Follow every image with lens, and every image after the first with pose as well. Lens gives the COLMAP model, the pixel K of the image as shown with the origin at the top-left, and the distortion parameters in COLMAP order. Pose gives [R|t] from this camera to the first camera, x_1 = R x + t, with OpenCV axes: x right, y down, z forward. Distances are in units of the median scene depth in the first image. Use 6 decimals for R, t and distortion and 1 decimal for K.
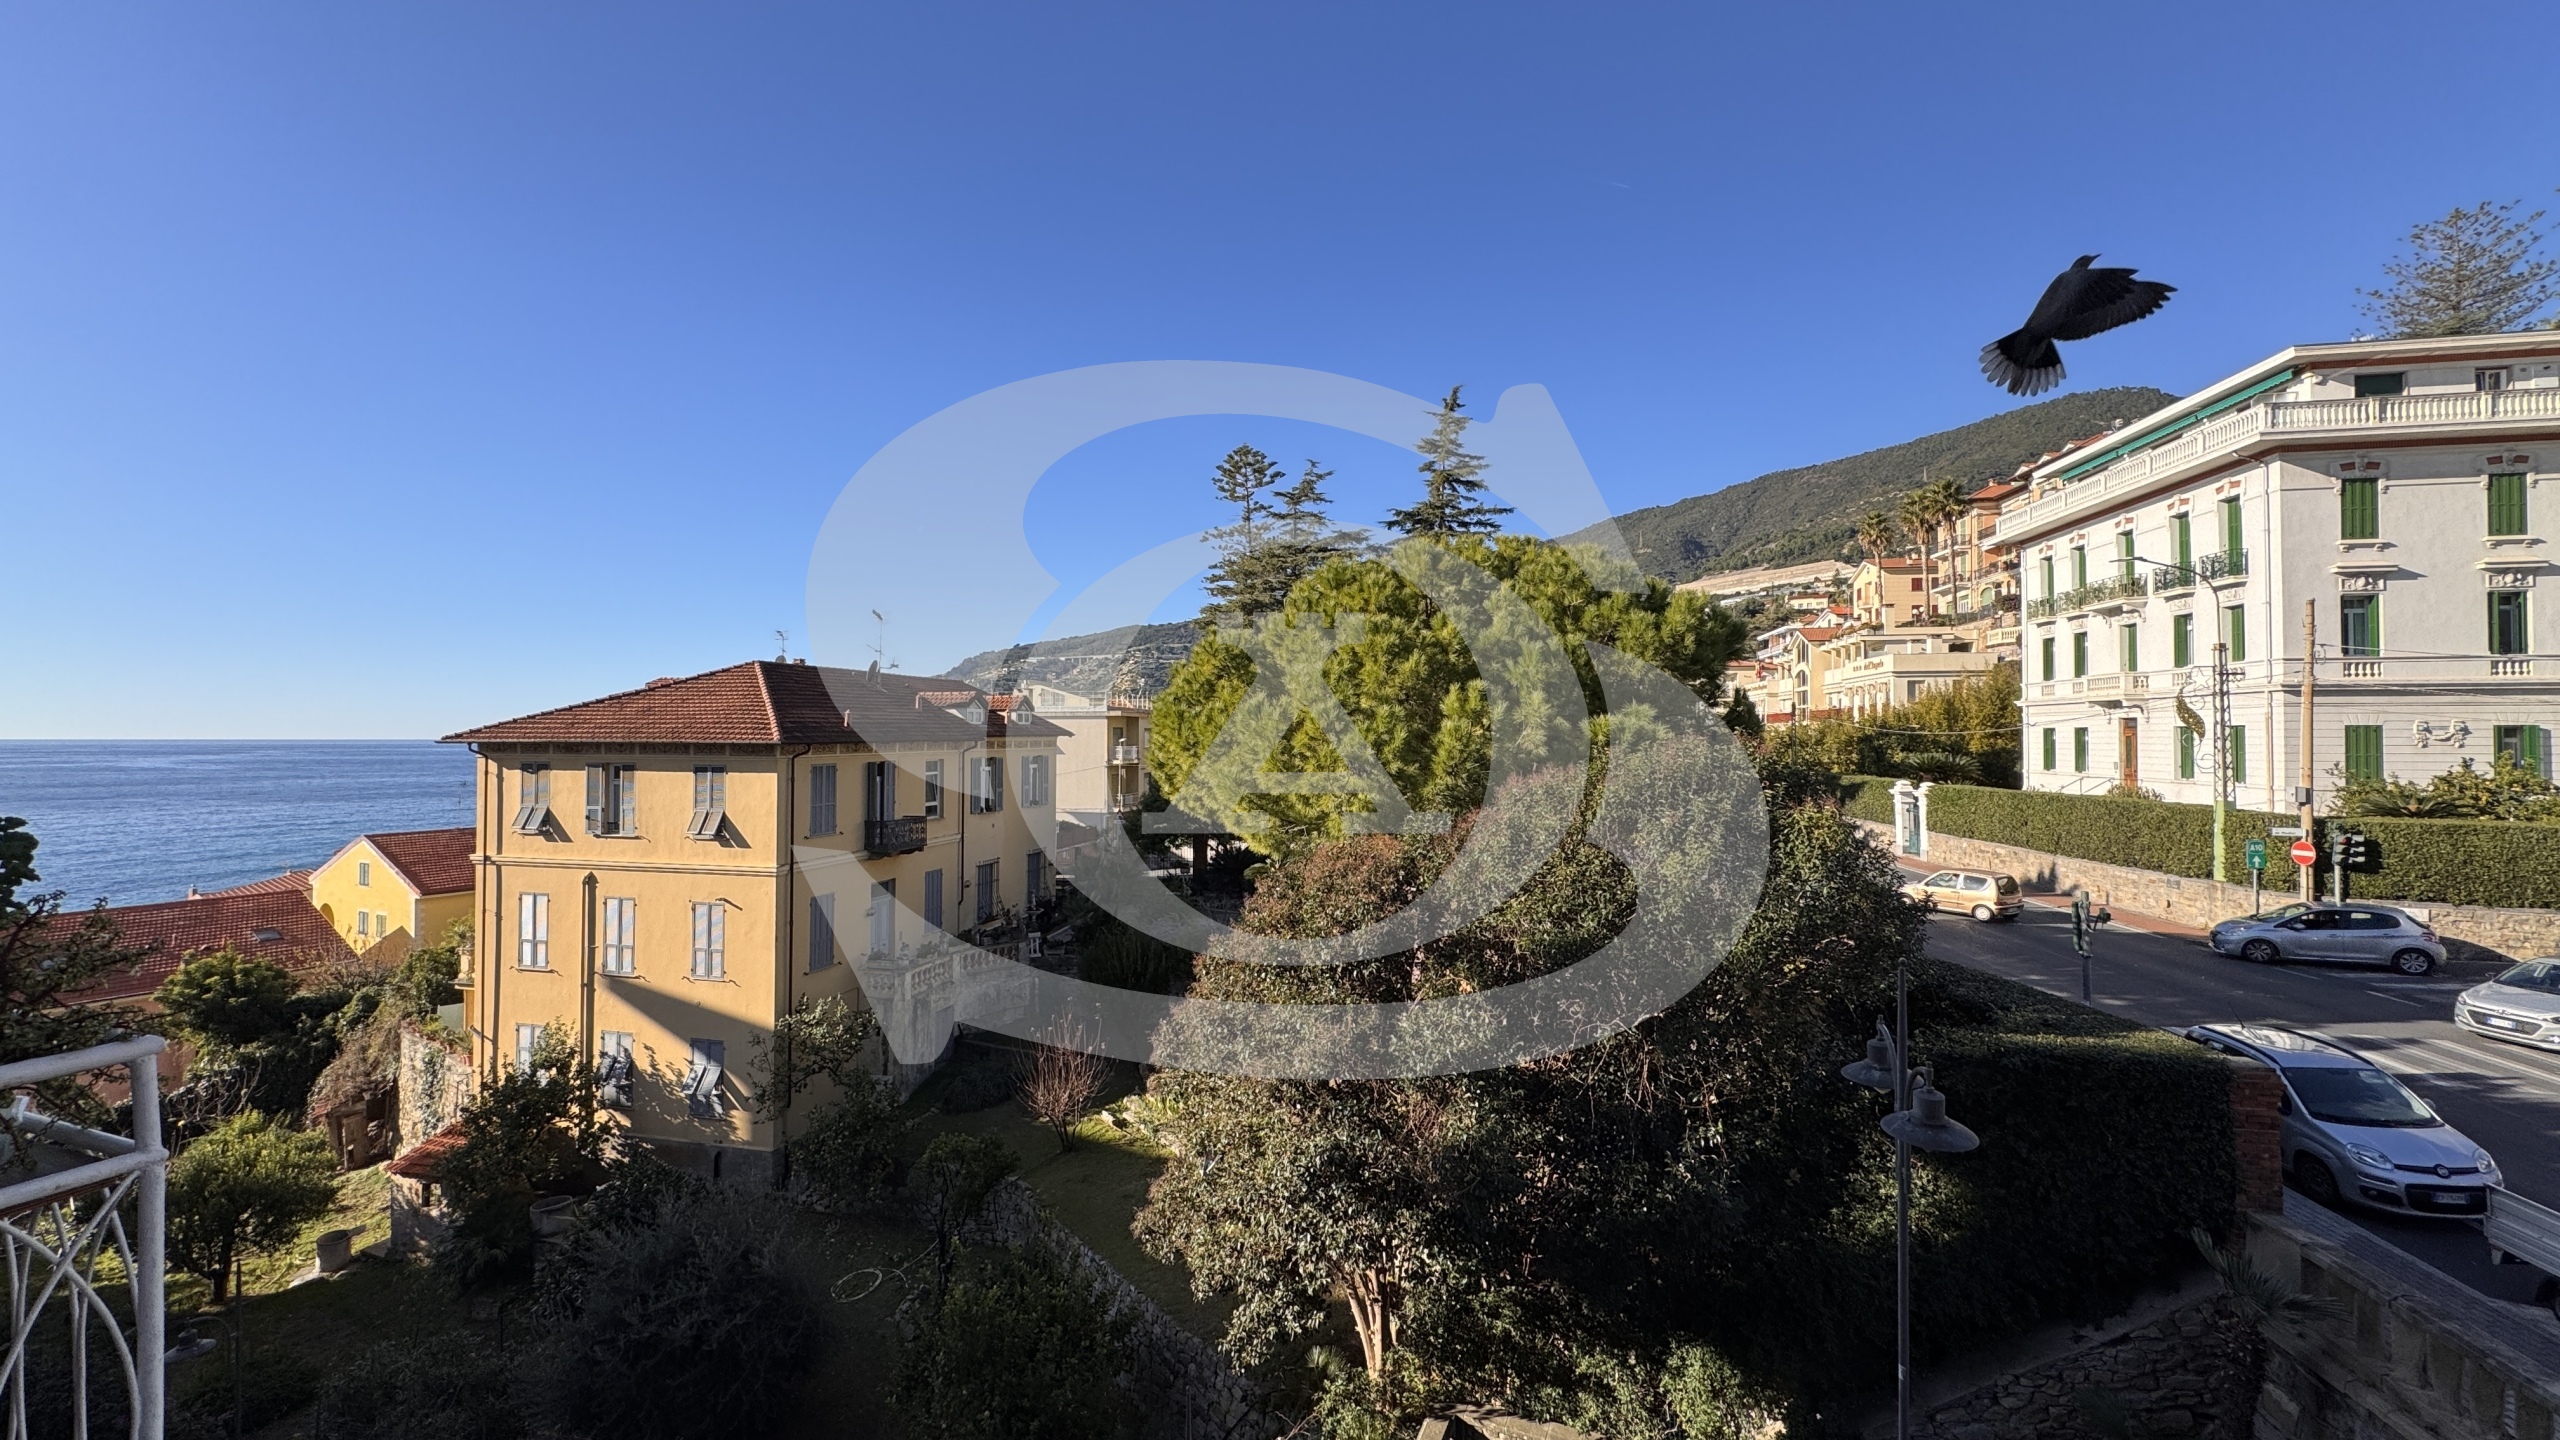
lens RADIAL K [[1016.8, 0, 1278.5], [0, 1016.8, 719.6], [0, 0, 1]] dist [-0.002407, -0.000023]
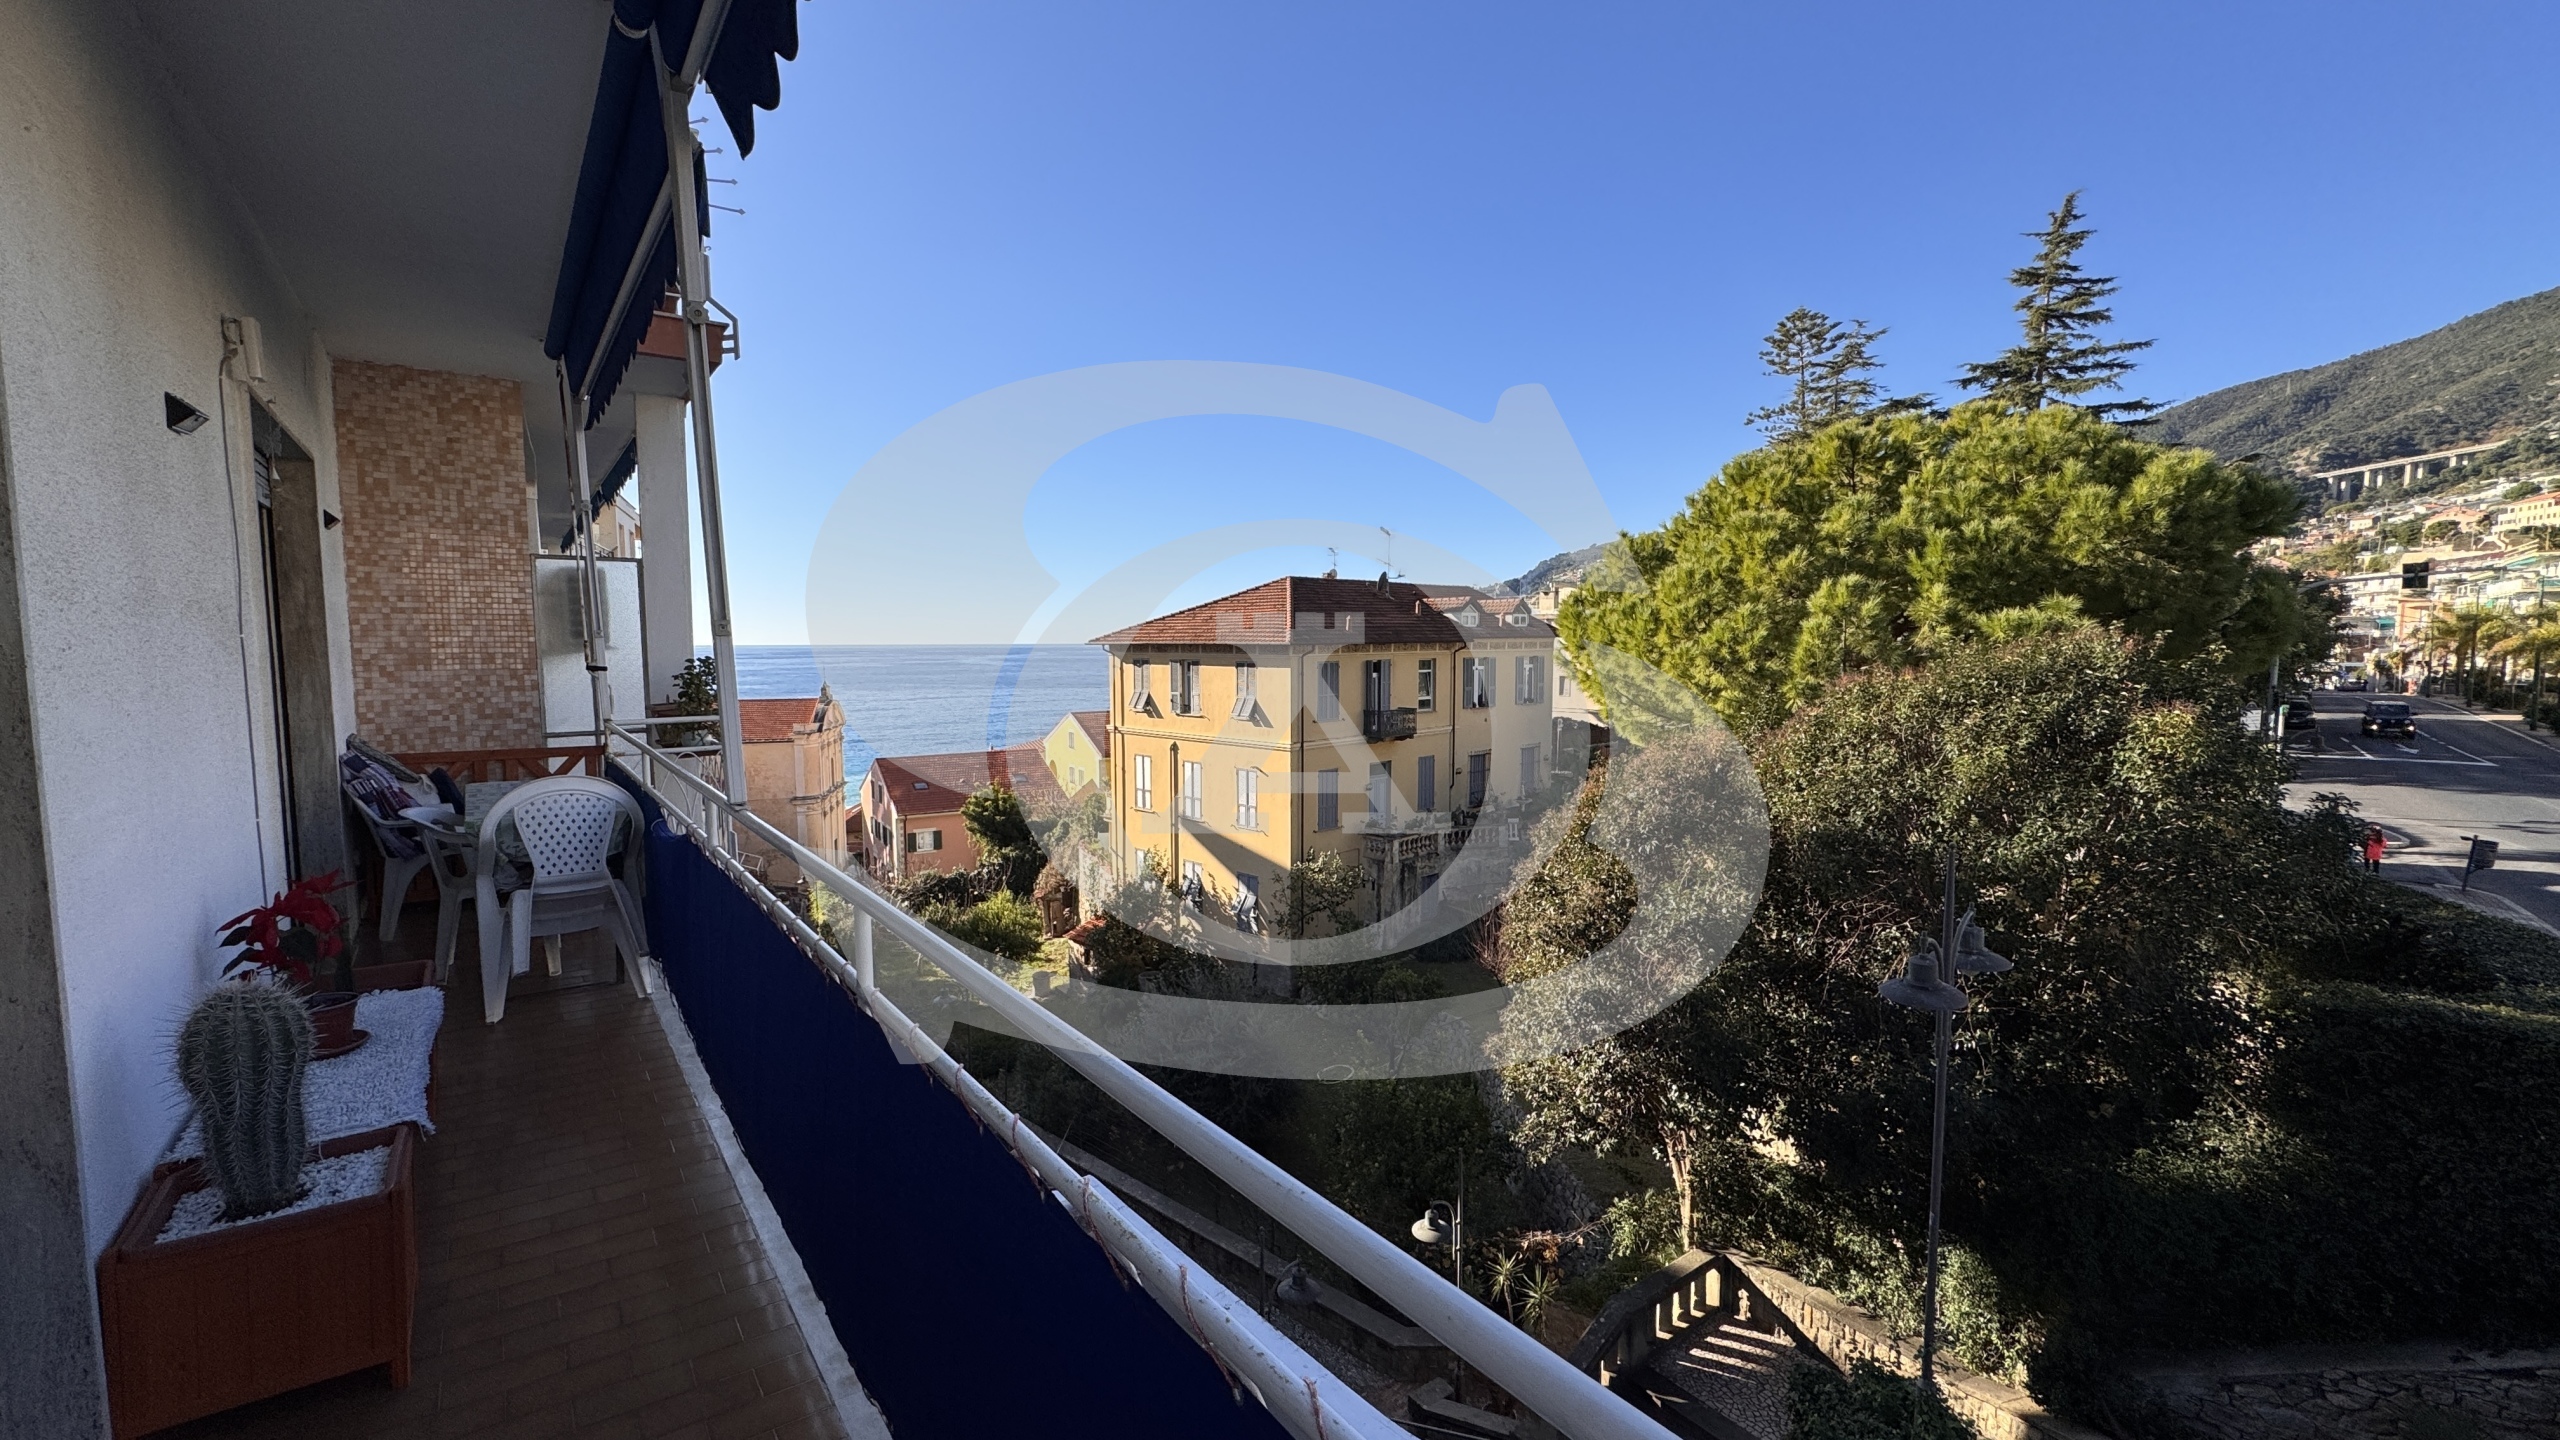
lens RADIAL K [[1016.8, 0, 1278.5], [0, 1016.8, 719.6], [0, 0, 1]] dist [-0.002407, -0.000023]
pose [[0.851517, 0.036473, -0.523057, 0.137716], [0.013641, 0.995699, 0.091636, 0.001135], [0.524149, -0.085165, 0.847357, -0.057388]]
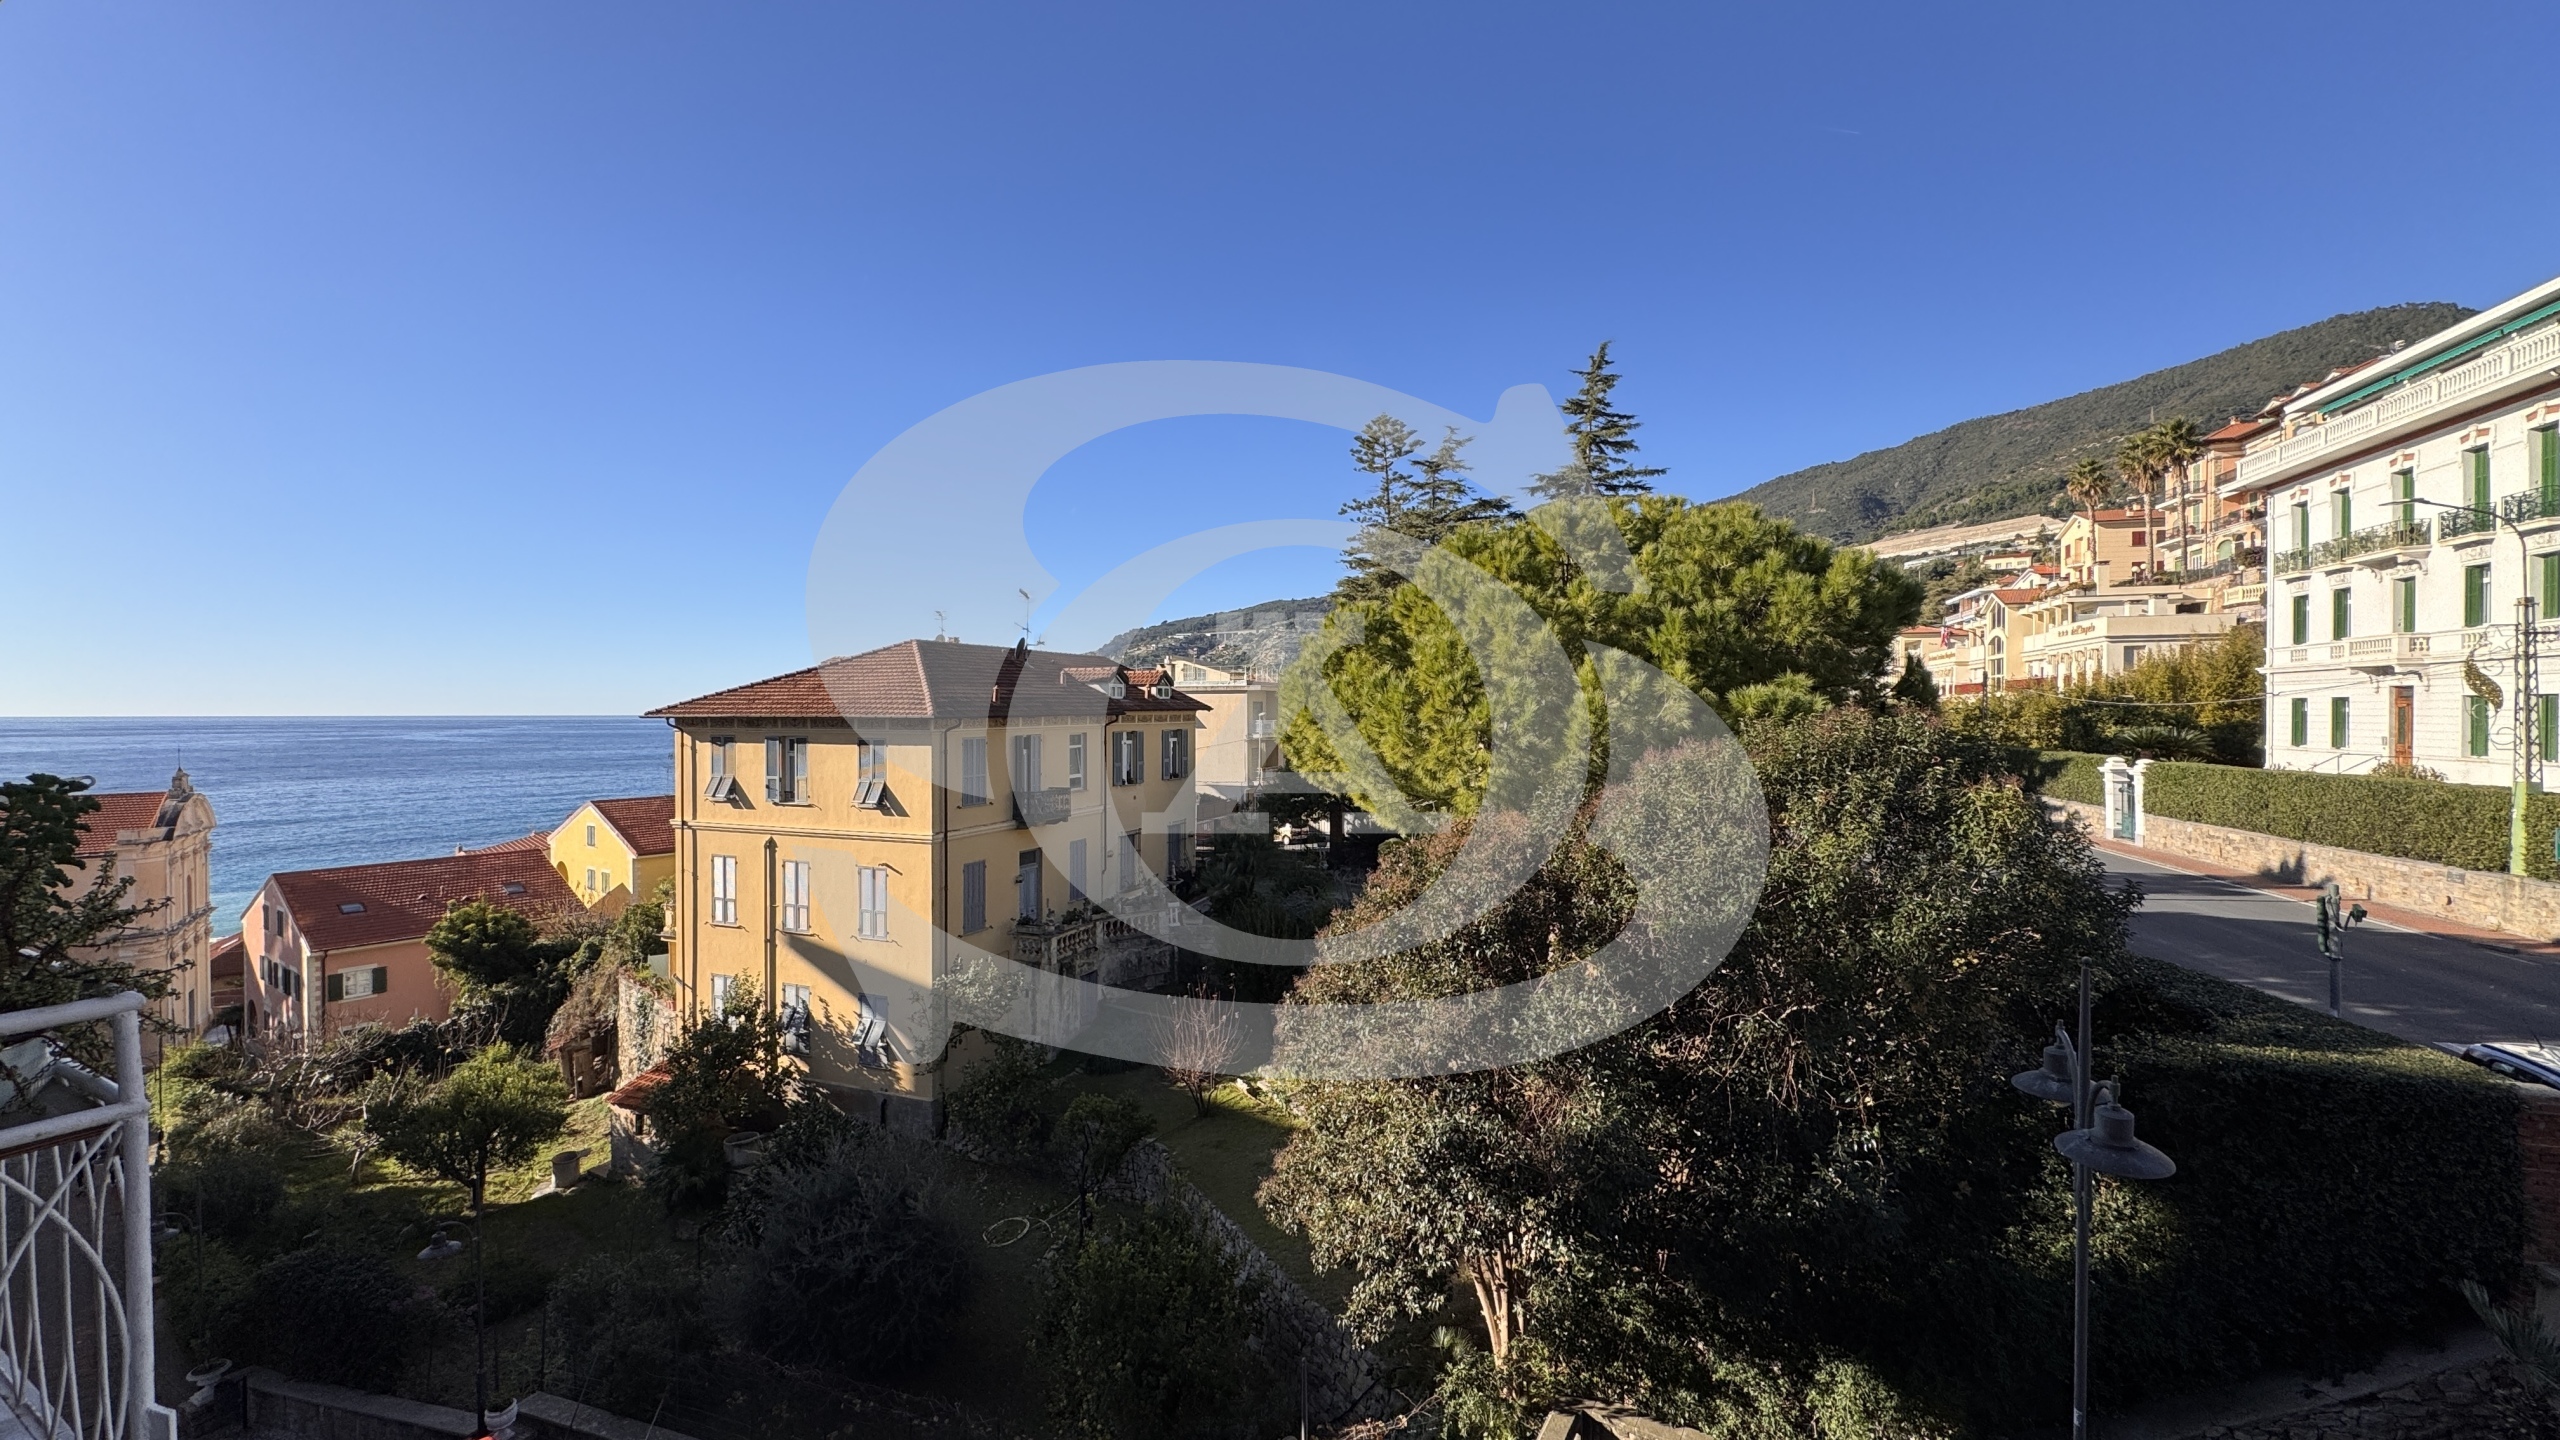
lens RADIAL K [[1016.8, 0, 1278.5], [0, 1016.8, 719.6], [0, 0, 1]] dist [-0.002407, -0.000023]
pose [[0.990040, -0.001545, -0.140781, 0.010726], [0.005121, 0.999673, 0.025043, 0.000664], [0.140696, -0.025514, 0.989724, 0.008186]]
